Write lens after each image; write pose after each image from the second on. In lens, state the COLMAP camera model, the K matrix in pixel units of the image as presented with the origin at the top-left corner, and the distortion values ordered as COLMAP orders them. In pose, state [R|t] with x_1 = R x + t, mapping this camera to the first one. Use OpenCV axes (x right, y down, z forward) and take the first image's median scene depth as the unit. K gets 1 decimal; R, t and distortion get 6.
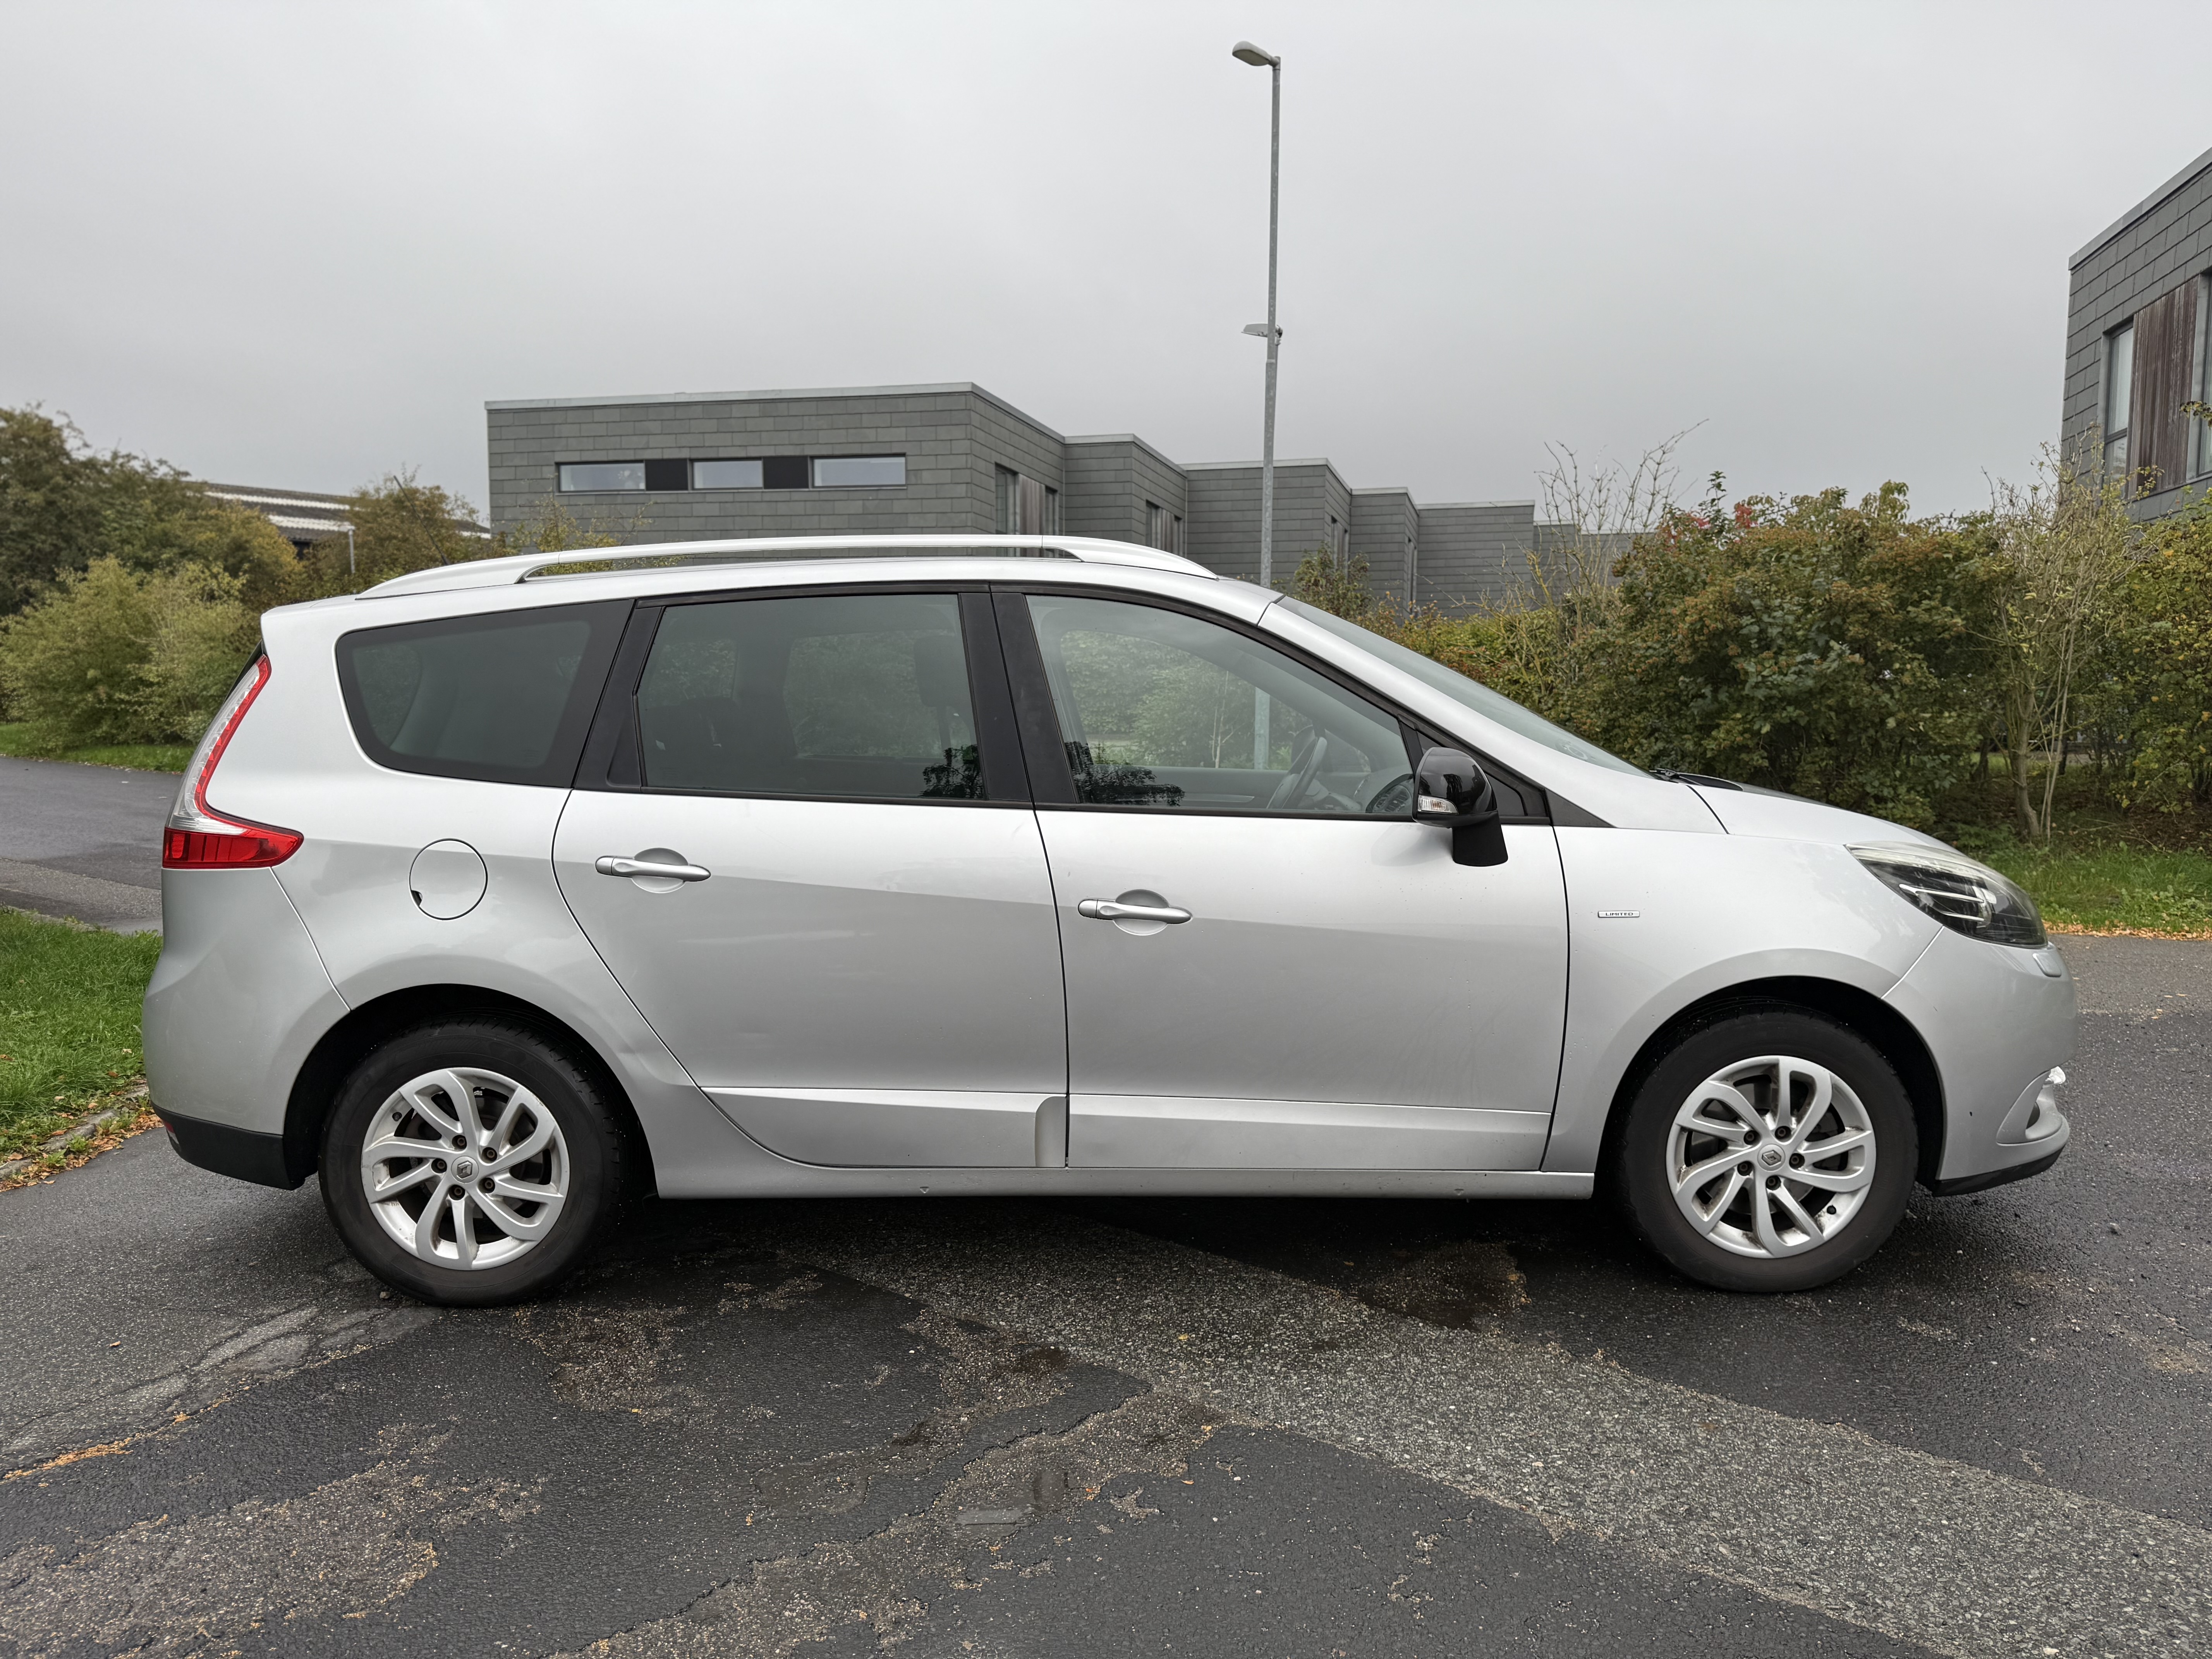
lens RADIAL K [[1574.0, 0, 1105.1], [0, 1574.0, 829.3], [0, 0, 1]] dist [-0.007372, -0.011899]
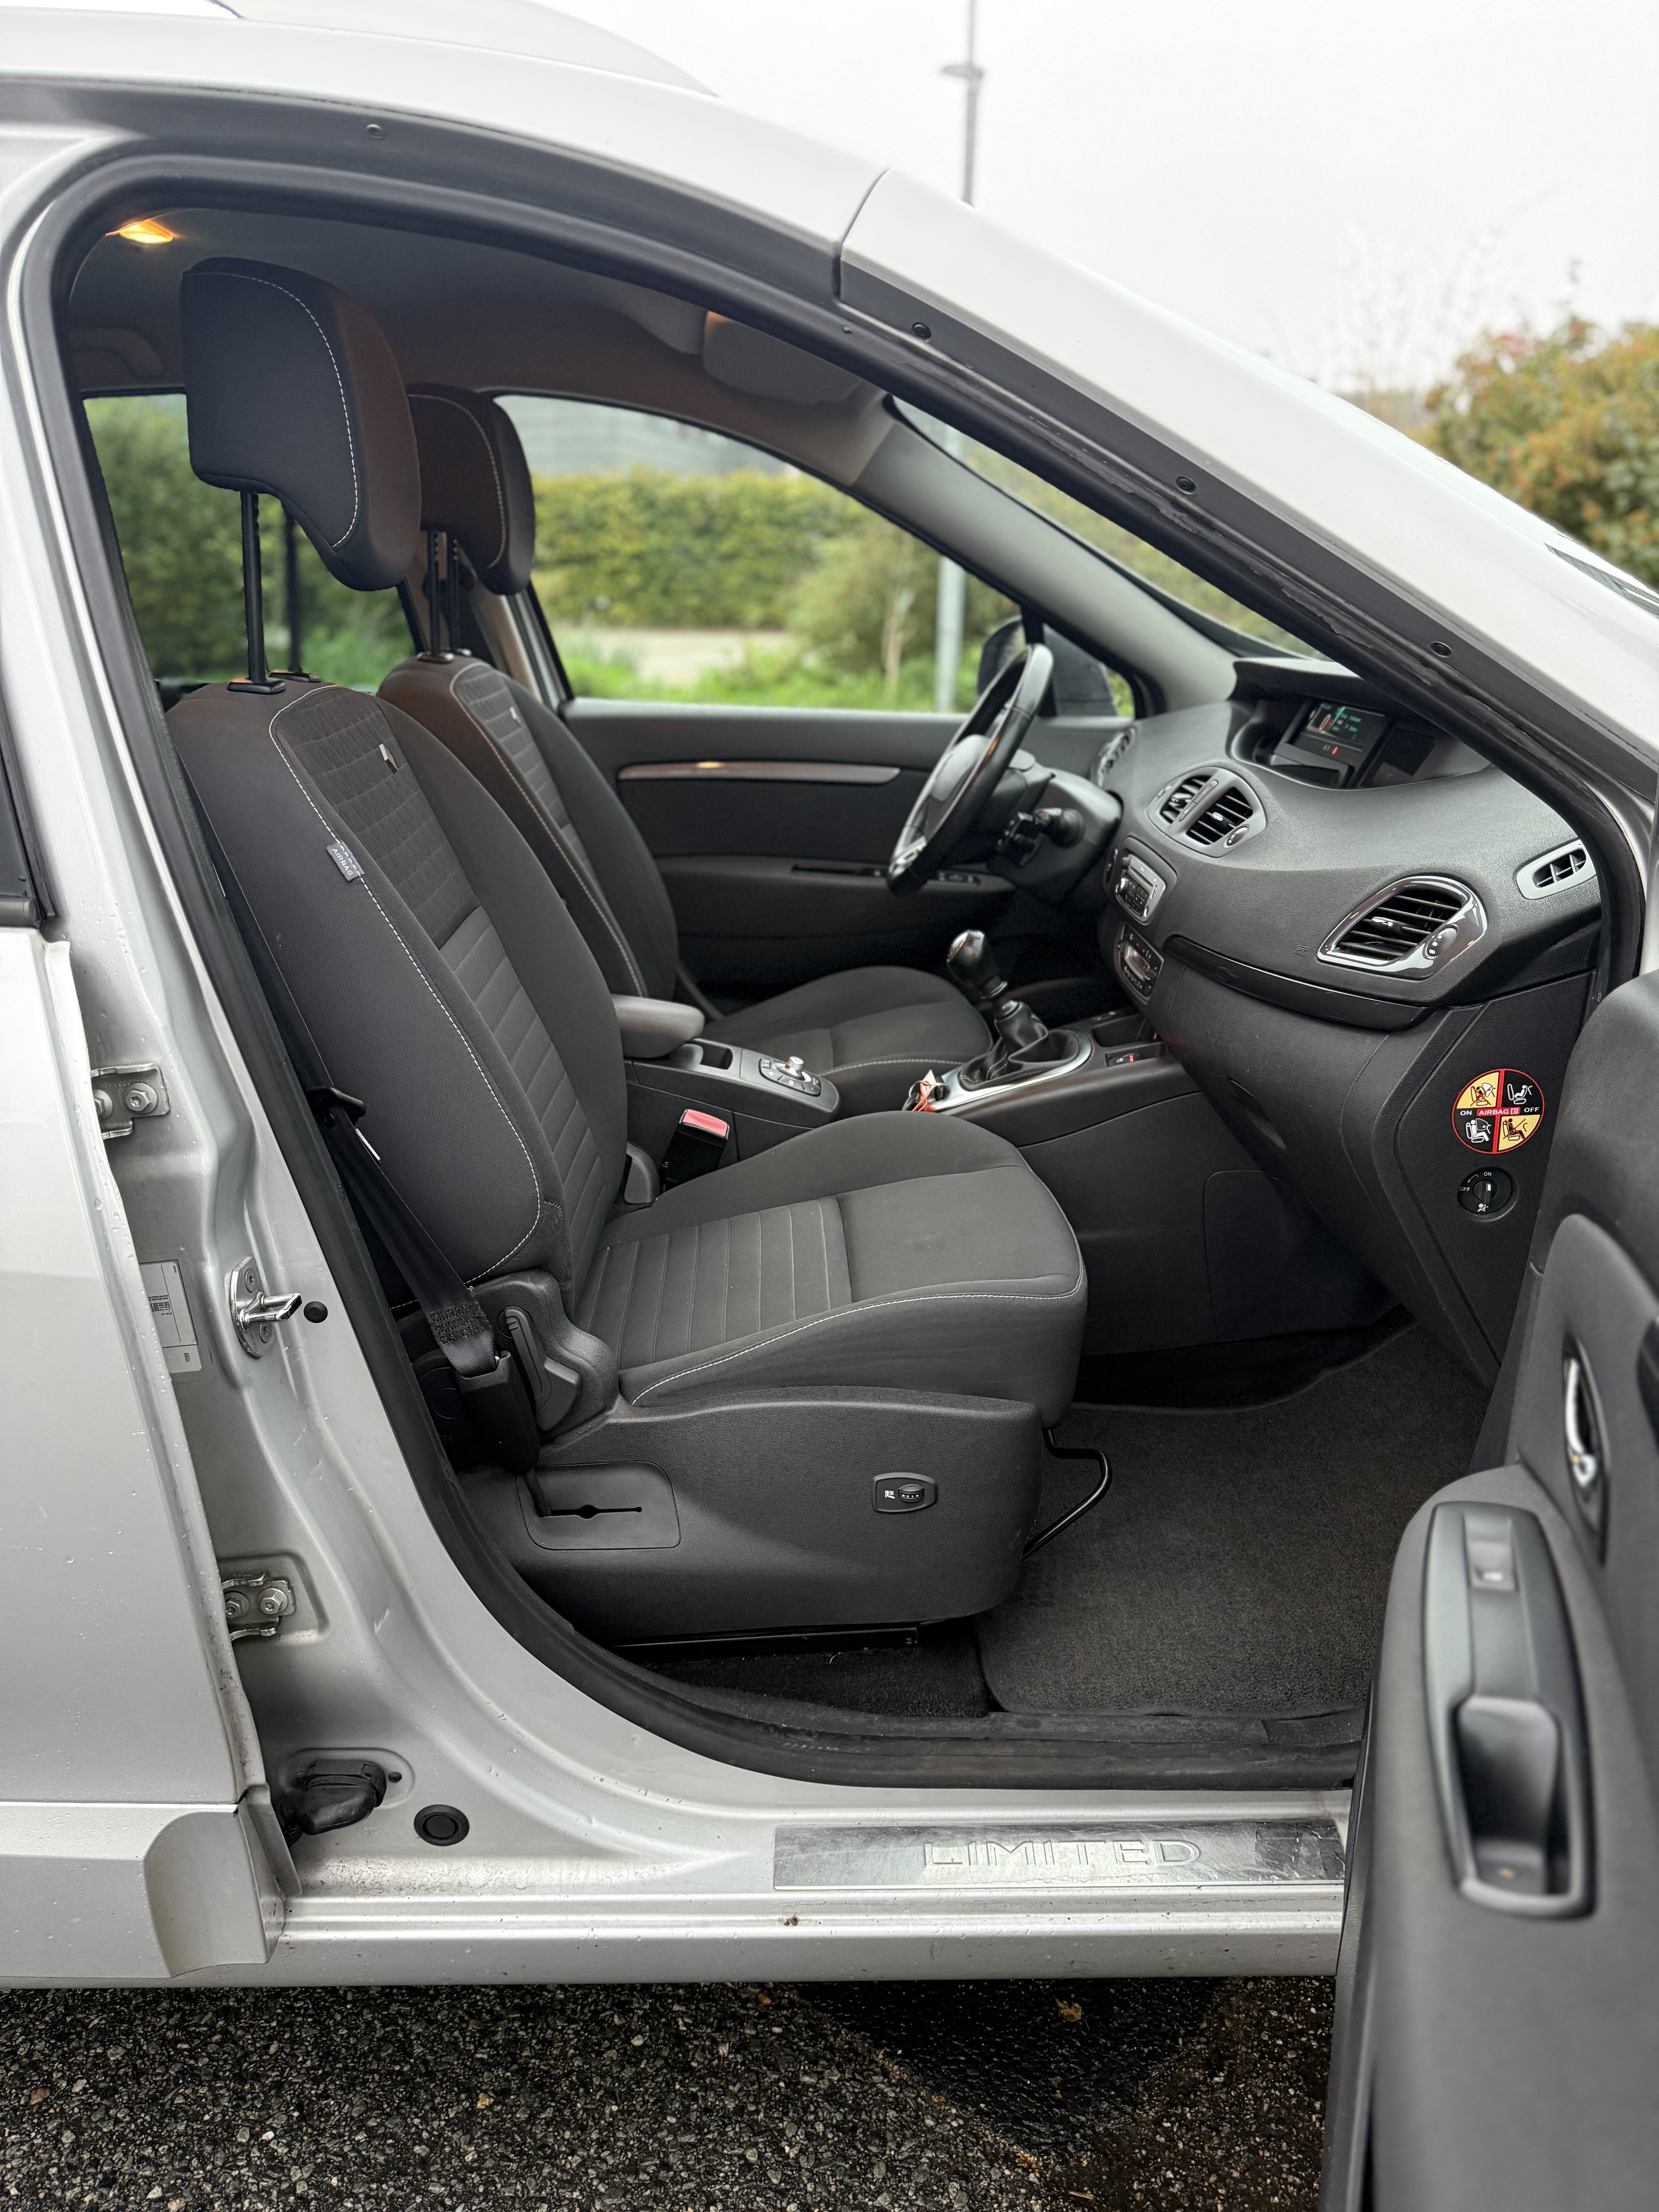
lens RADIAL K [[1574.0, 0, 828.8], [0, 1574.0, 1104.7], [0, 0, 1]] dist [-0.007372, -0.011899]
pose [[0.999770, -0.003940, 0.021067, 0.028449], [-0.001072, 0.972535, 0.232753, -0.014534], [-0.021406, -0.232722, 0.972308, 0.222855]]
